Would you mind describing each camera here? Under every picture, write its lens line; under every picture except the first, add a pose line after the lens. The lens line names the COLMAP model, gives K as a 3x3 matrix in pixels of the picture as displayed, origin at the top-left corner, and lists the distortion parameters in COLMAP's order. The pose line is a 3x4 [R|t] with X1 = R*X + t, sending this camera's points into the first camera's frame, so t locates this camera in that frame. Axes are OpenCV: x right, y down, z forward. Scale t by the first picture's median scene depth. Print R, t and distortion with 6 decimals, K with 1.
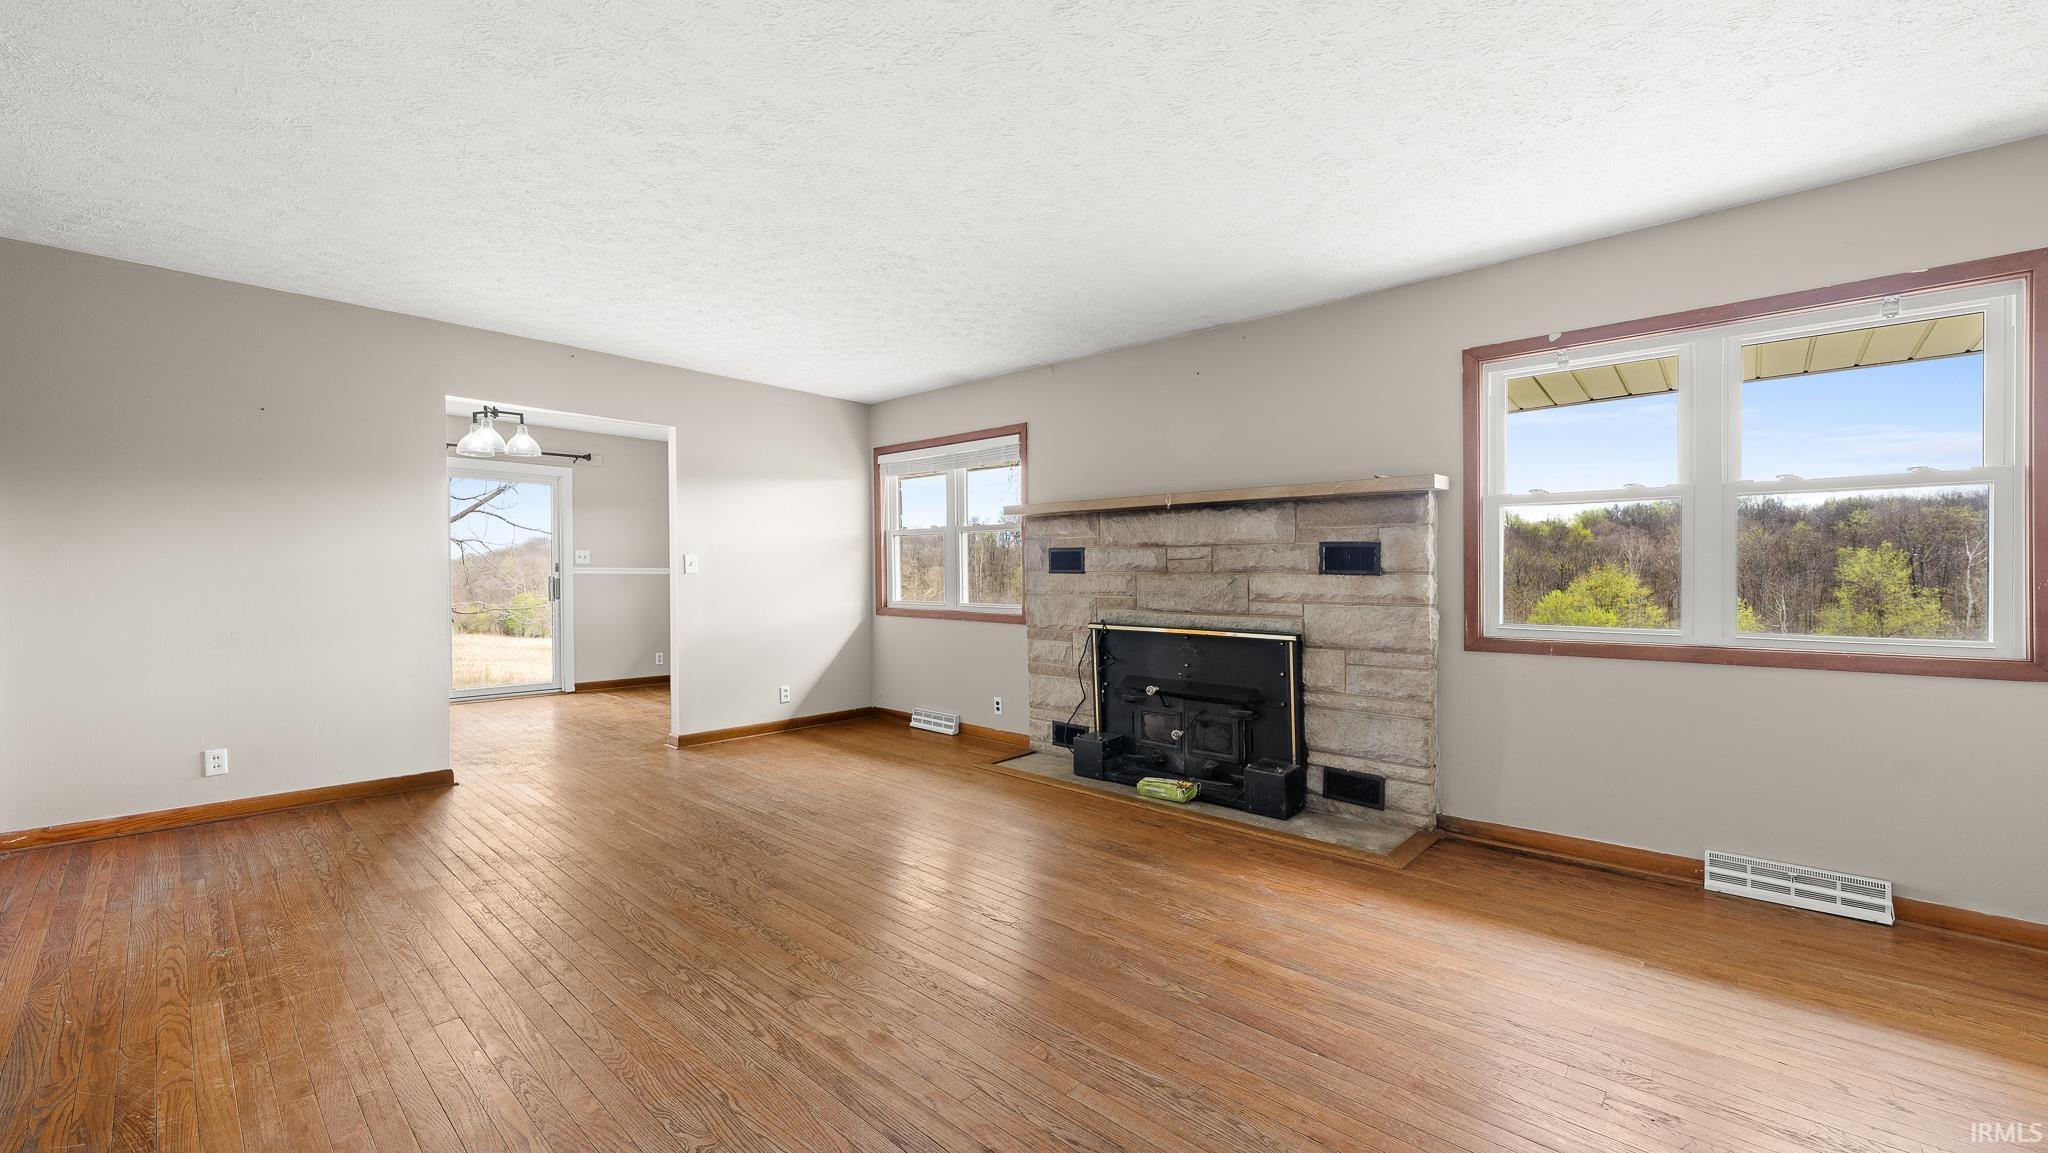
lens RADIAL K [[797.7, 0, 1024.0], [0, 797.7, 576.5], [0, 0, 1]] dist [-0.001850, -0.000122]
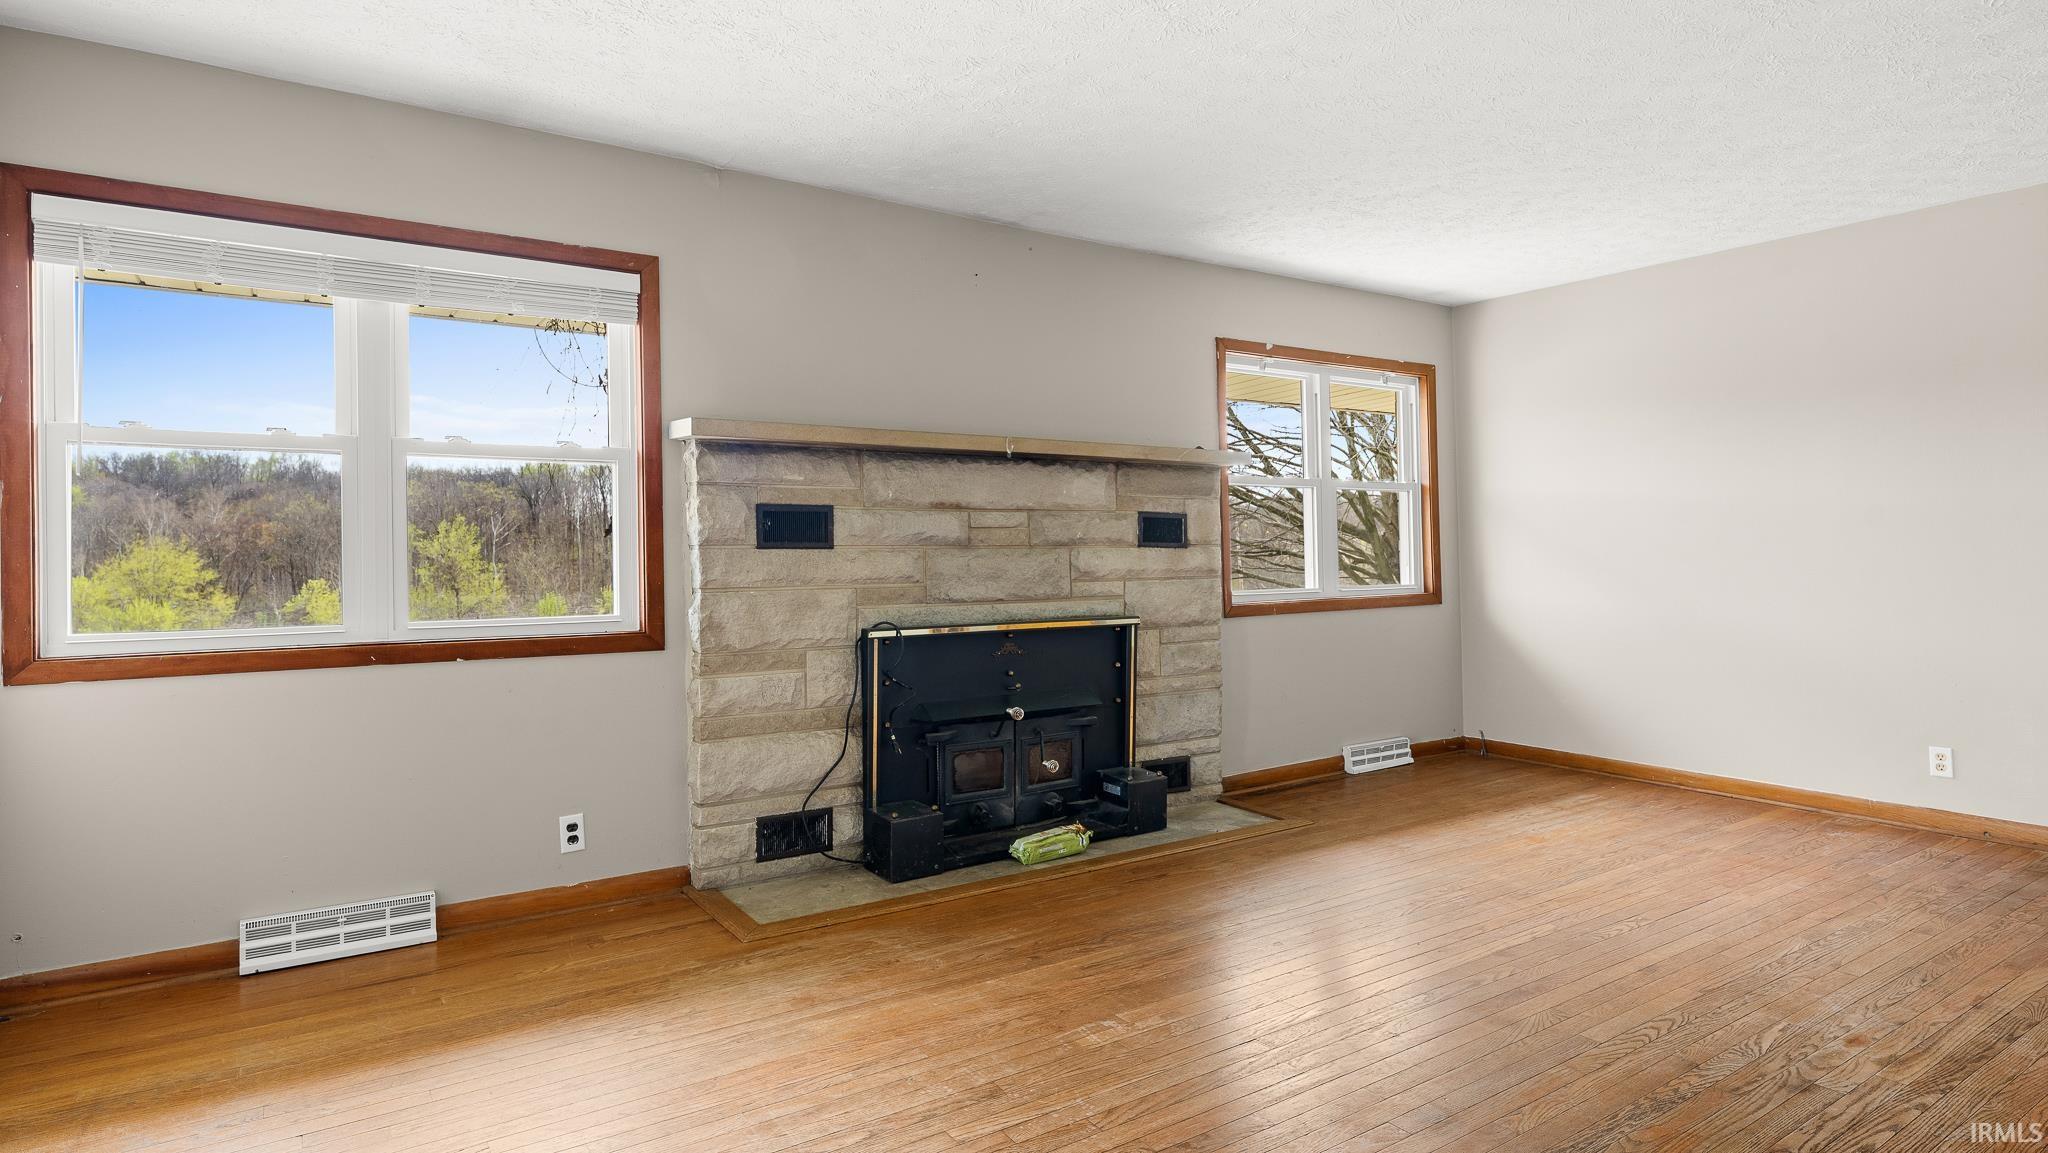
lens RADIAL K [[1096.5, 0, 1023.4], [0, 1096.5, 512.5], [0, 0, 1]] dist [0.004440, -0.000079]
pose [[0.234872, 0.027062, 0.971649, -0.774820], [0.010806, 0.999478, -0.030450, -0.005062], [-0.971966, 0.017651, 0.234457, 0.754431]]
